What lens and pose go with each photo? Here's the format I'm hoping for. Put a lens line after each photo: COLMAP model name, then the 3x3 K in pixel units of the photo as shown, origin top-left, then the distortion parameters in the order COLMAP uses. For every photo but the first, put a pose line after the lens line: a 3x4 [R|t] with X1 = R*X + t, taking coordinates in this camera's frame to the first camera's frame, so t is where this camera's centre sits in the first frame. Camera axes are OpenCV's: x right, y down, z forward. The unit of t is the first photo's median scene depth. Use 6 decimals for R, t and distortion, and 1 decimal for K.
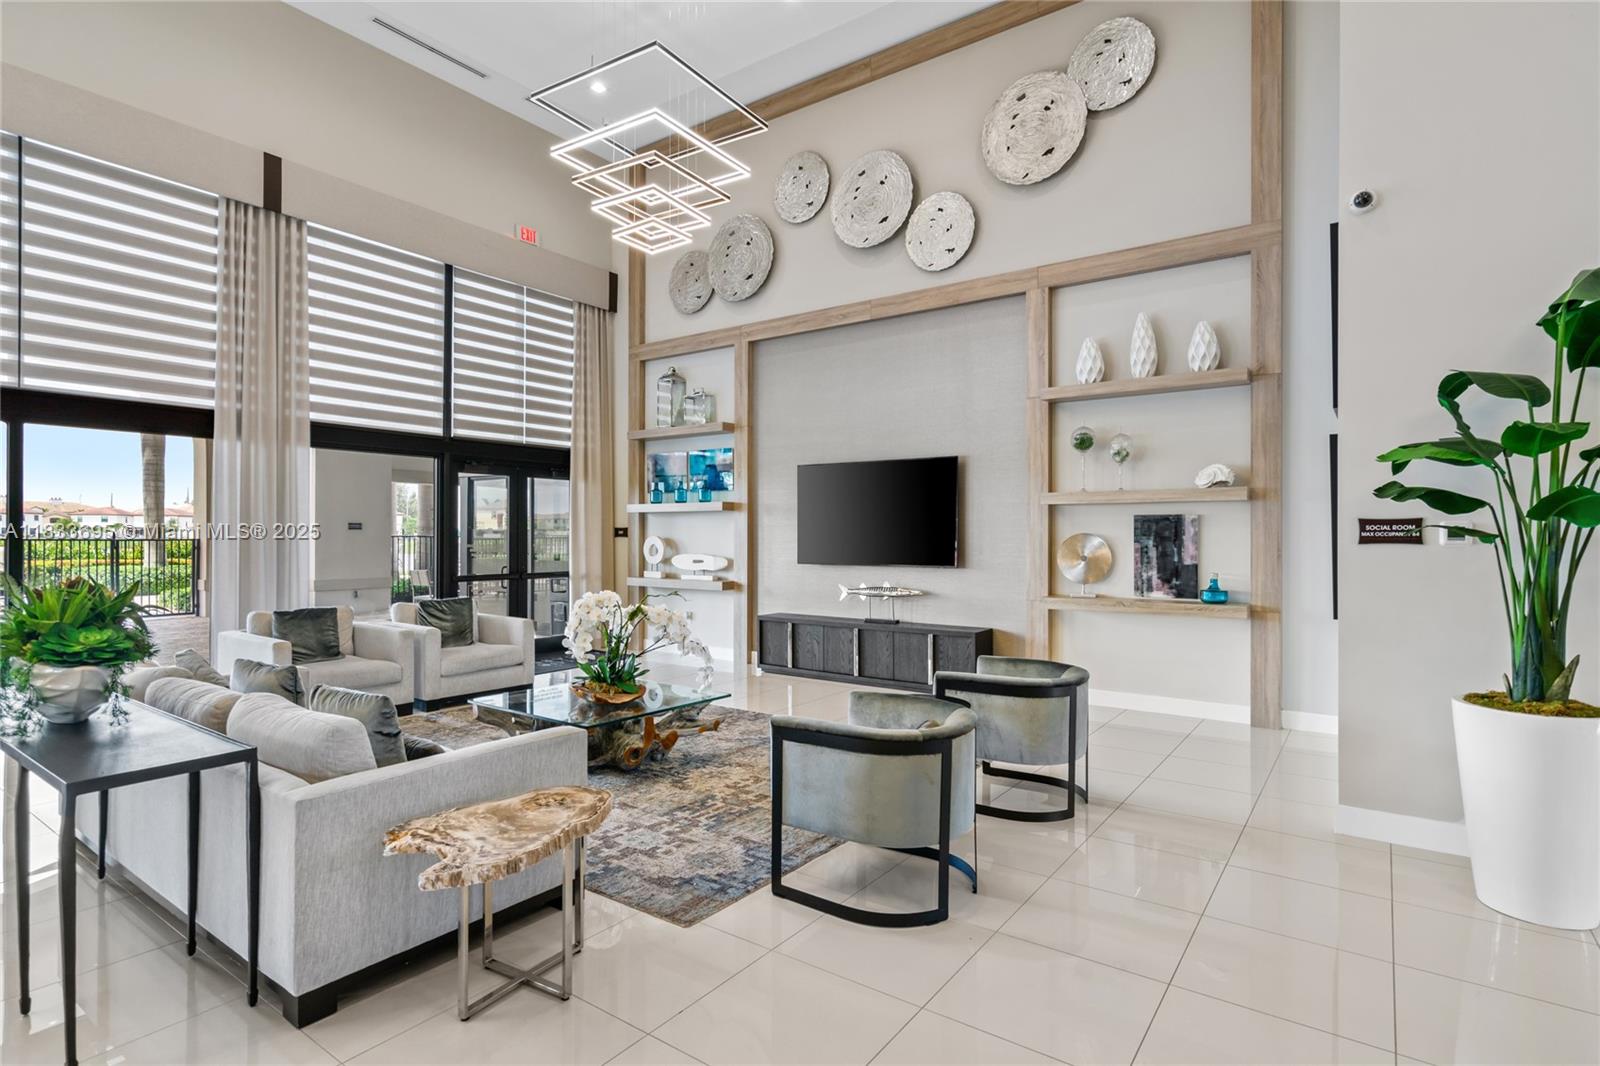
lens RADIAL K [[800.1, 0, 801.3], [0, 800.1, 535.5], [0, 0, 1]] dist [0.000330, 0.004251]
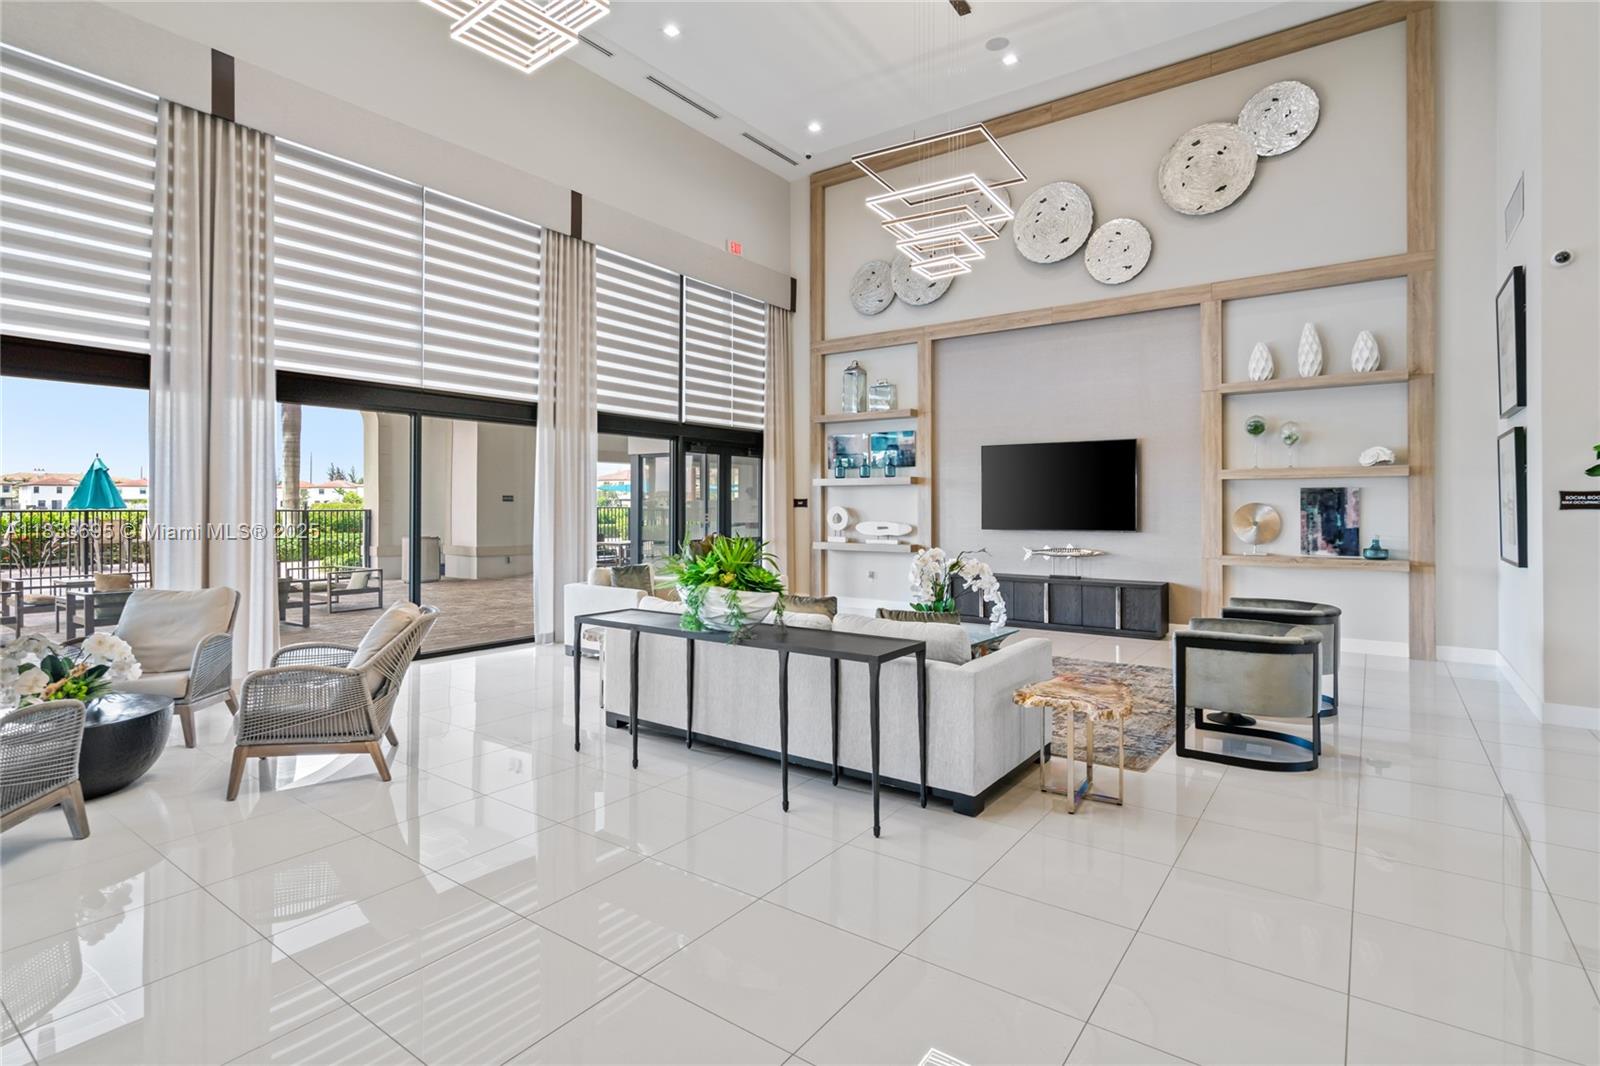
lens RADIAL K [[800.1, 0, 772.3], [0, 800.1, 502.5], [0, 0, 1]] dist [0.000330, 0.004251]
pose [[0.999998, -0.001869, 0.000197, -0.357849], [0.001870, 0.999984, -0.005282, 0.001676], [-0.000187, 0.005283, 0.999986, -0.202760]]
